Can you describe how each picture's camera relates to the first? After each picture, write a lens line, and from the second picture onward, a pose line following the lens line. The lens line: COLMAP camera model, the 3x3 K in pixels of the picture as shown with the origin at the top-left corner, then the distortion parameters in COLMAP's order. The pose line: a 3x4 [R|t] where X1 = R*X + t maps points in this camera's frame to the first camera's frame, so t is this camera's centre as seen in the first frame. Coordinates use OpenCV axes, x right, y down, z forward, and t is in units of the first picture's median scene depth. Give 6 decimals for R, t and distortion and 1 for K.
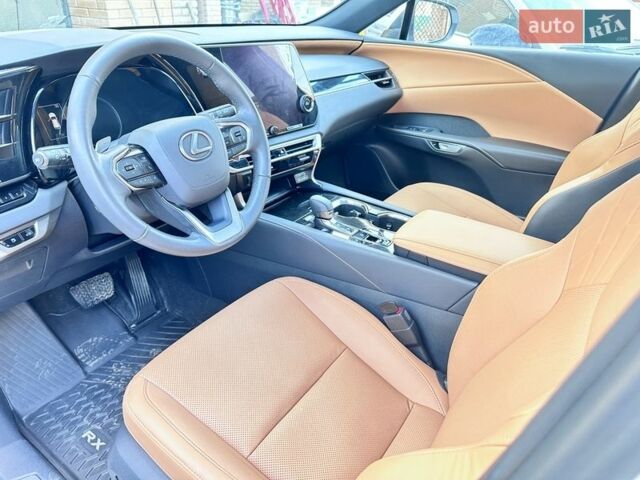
lens RADIAL K [[458.7, 0, 320.0], [0, 458.7, 240.0], [0, 0, 1]] dist [0.116186, -0.193146]
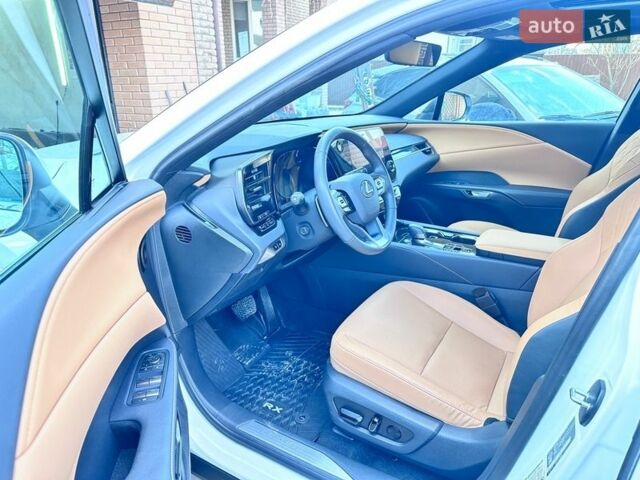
lens RADIAL K [[458.7, 0, 320.0], [0, 458.7, 240.0], [0, 0, 1]] dist [0.116186, -0.193146]
pose [[0.997289, -0.061780, 0.039970, -0.299246], [0.067197, 0.986002, -0.152591, 0.128925], [-0.029983, 0.154863, 0.987481, -0.355137]]
